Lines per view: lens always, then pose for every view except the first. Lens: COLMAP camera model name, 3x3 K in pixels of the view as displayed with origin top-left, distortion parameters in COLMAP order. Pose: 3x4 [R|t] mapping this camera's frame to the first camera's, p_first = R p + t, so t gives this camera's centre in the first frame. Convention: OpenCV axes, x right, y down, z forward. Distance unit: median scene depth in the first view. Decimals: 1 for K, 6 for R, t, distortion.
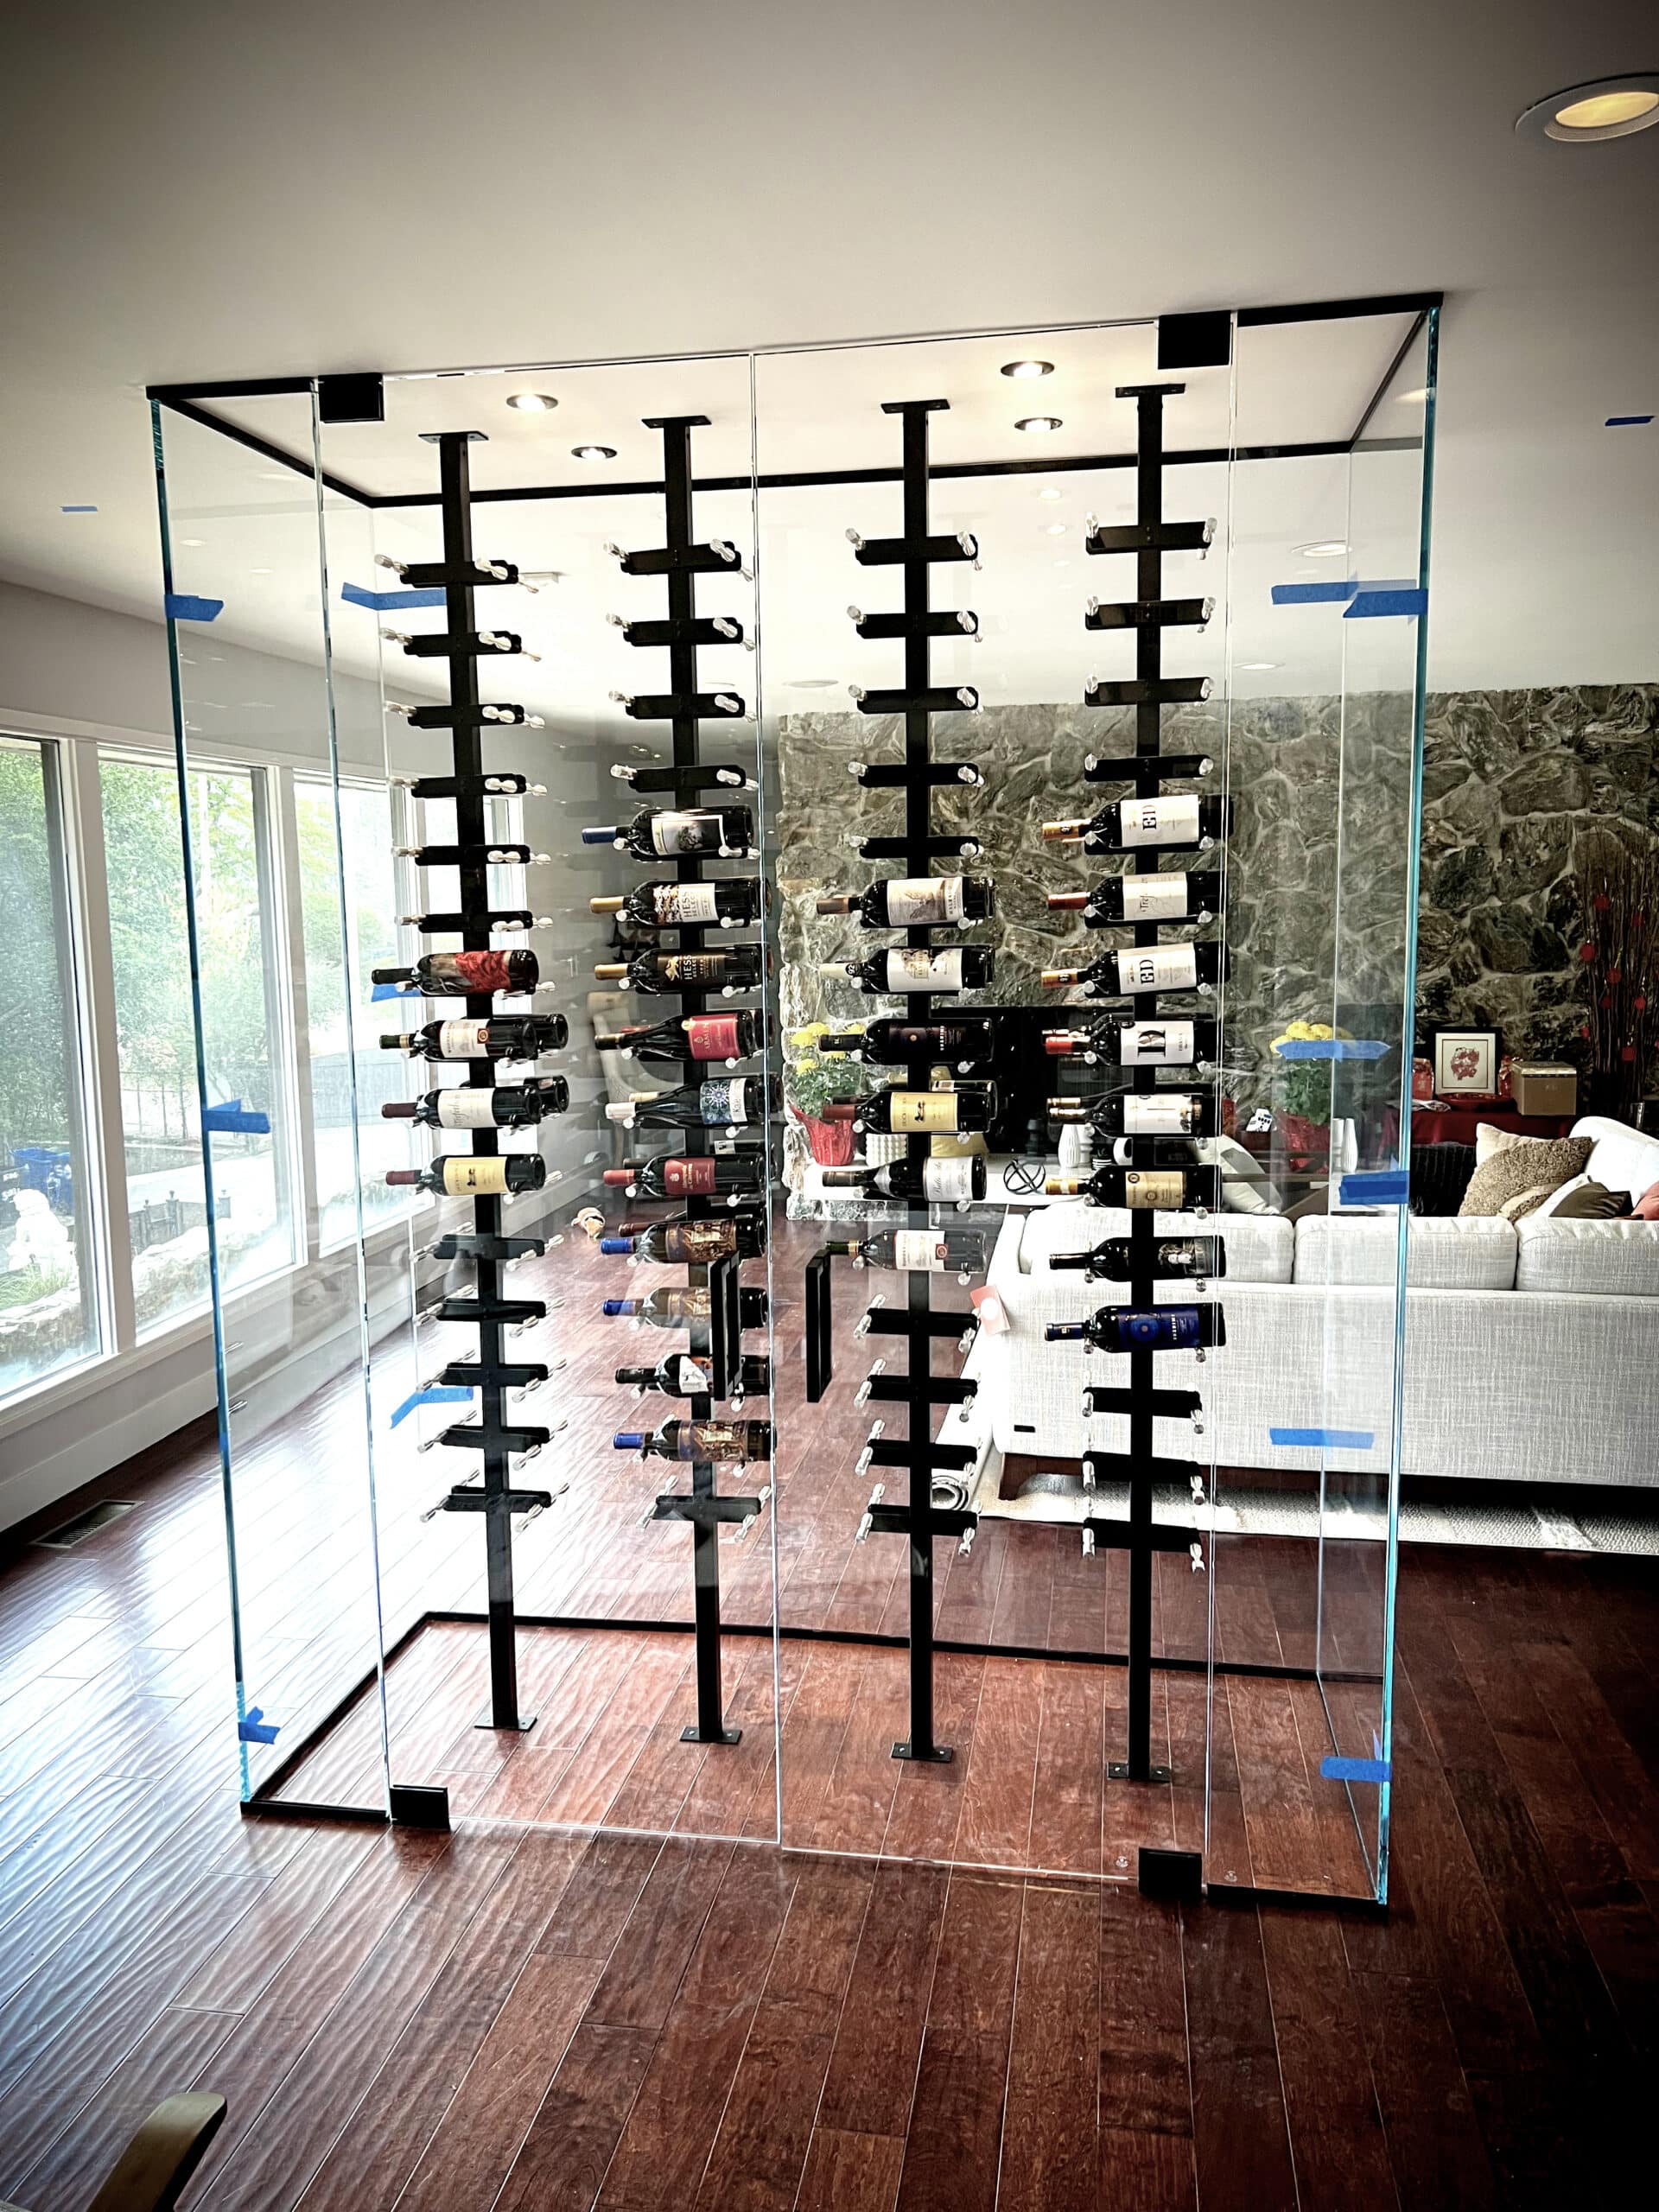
lens RADIAL K [[1690.0, 0, 829.5], [0, 1690.0, 1106.0], [0, 0, 1]] dist [0.004546, 0.000079]
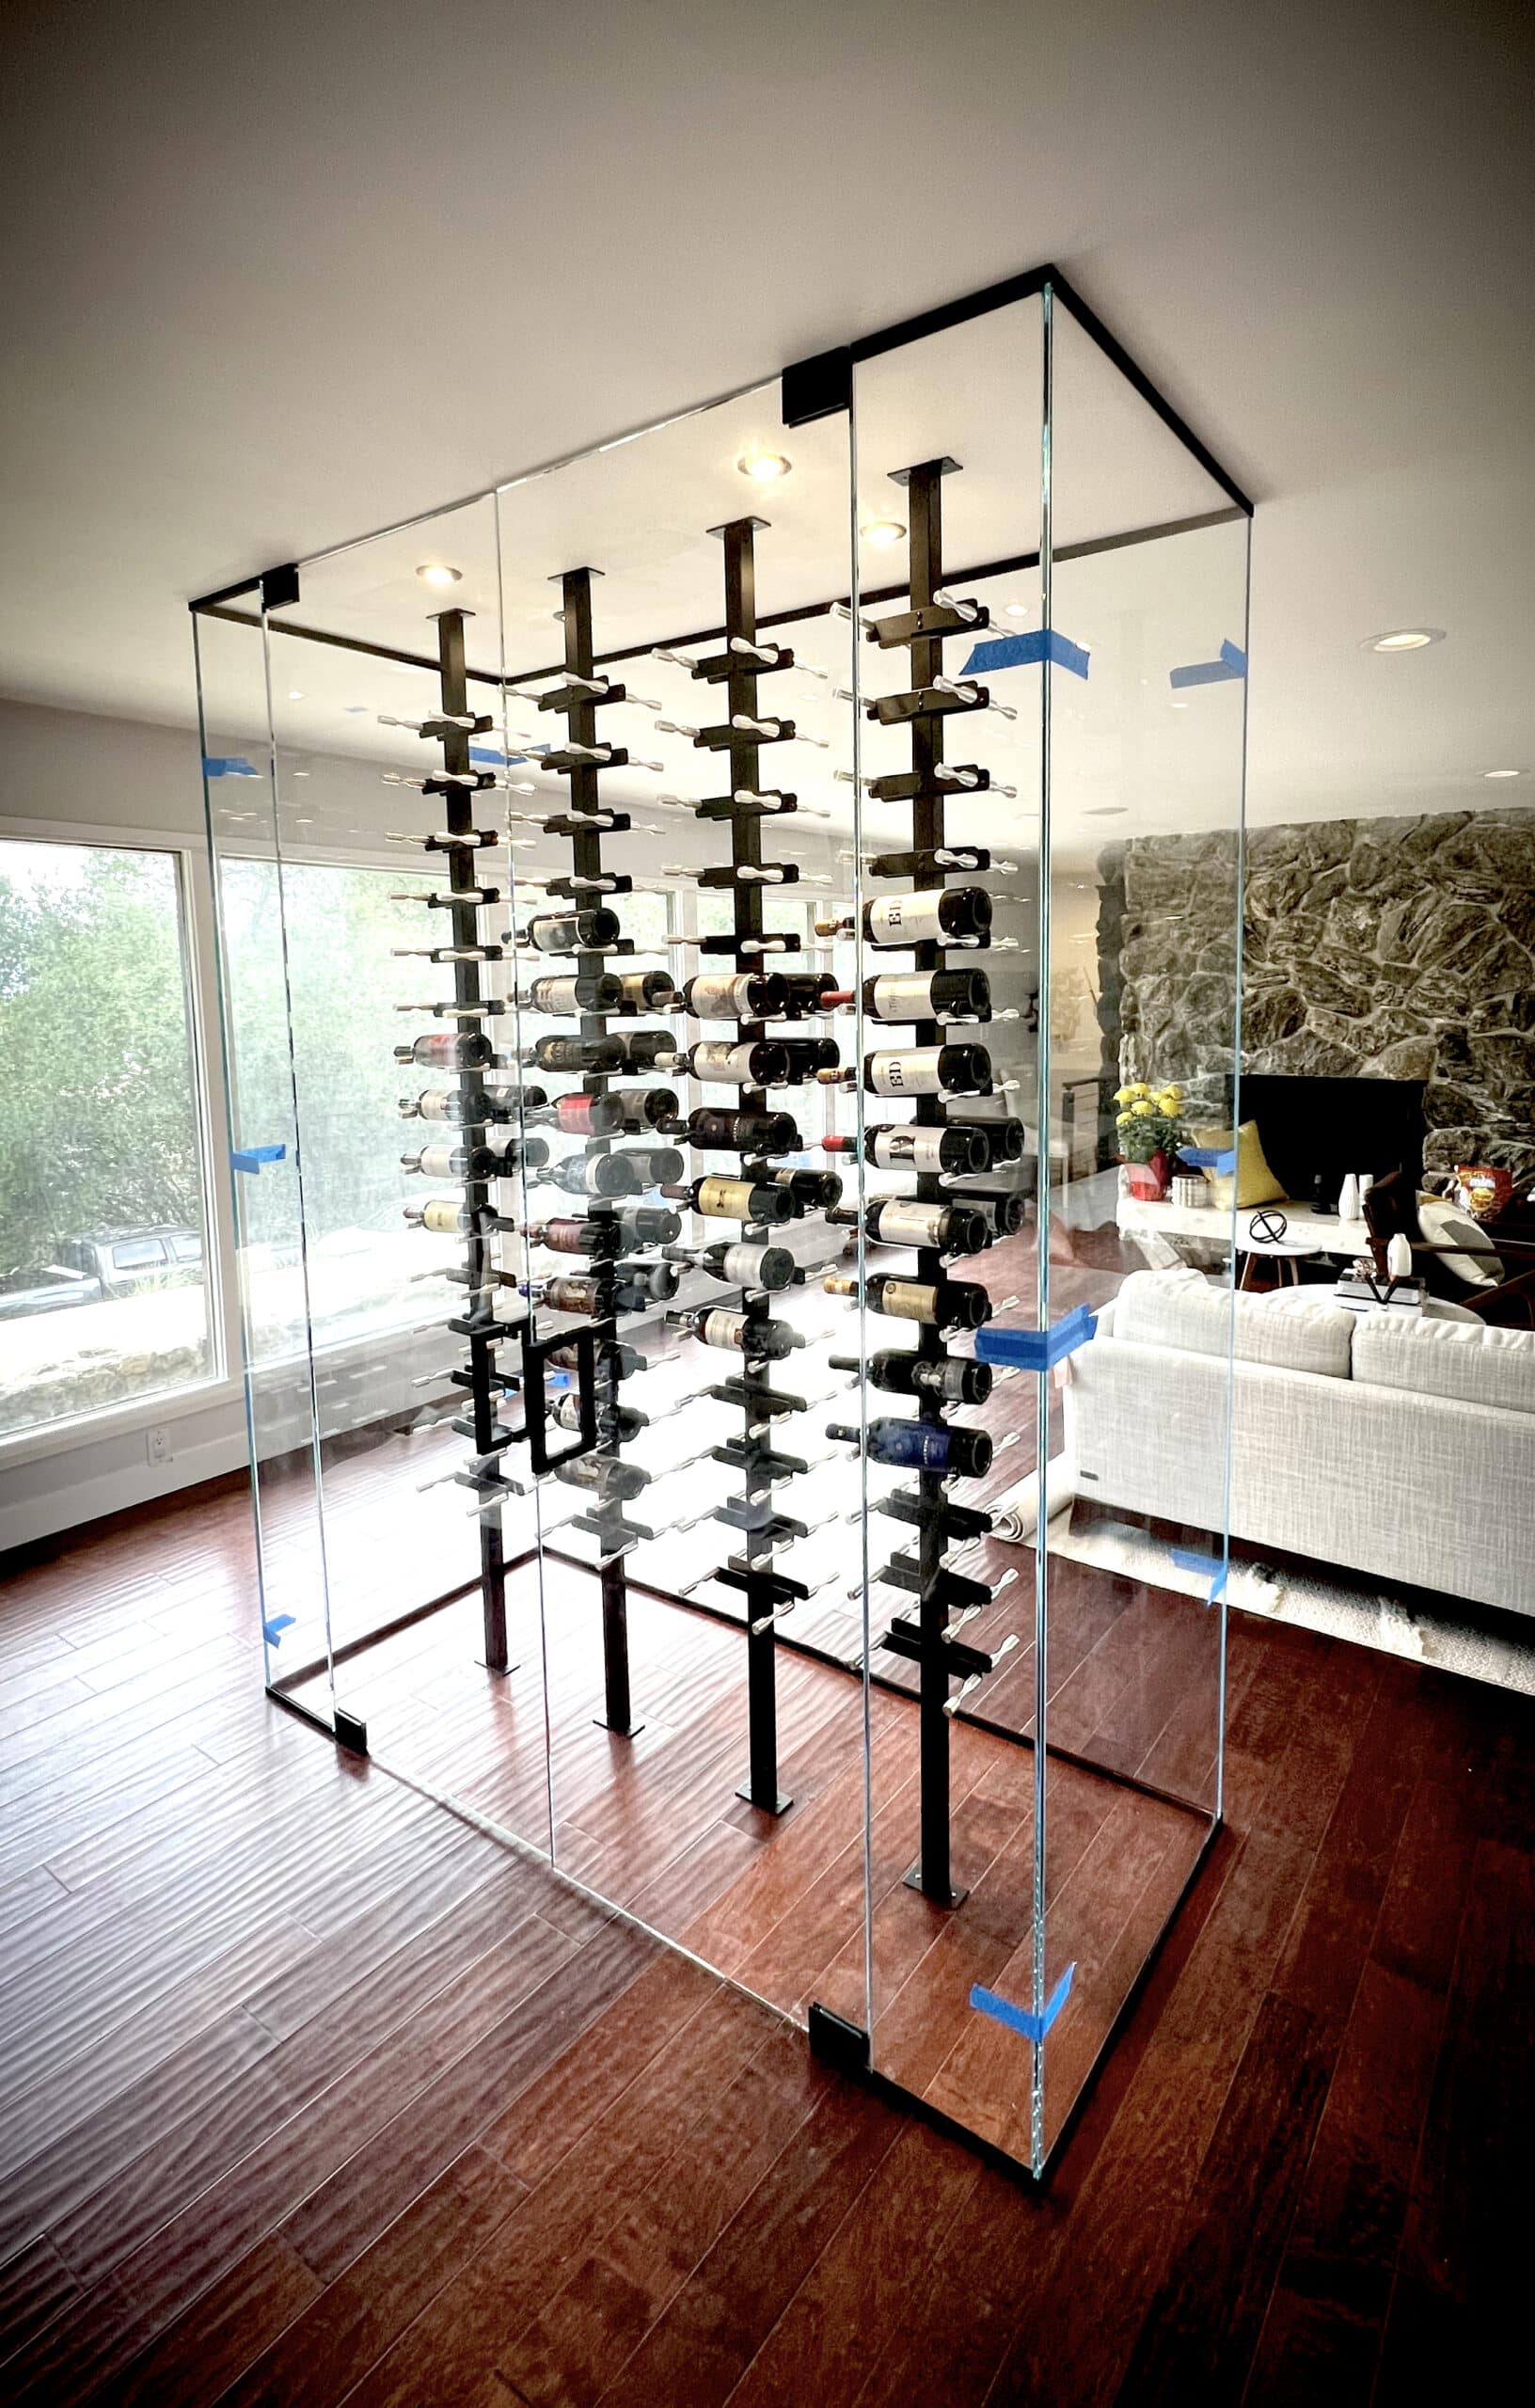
lens RADIAL K [[1190.8, 0, 774.2], [0, 1190.8, 1087.9], [0, 0, 1]] dist [-0.029673, 0.008937]
pose [[0.910679, 0.042486, -0.410923, 0.113122], [-0.055072, 0.998305, -0.018834, -0.015689], [0.409427, 0.039782, 0.911475, 0.103110]]
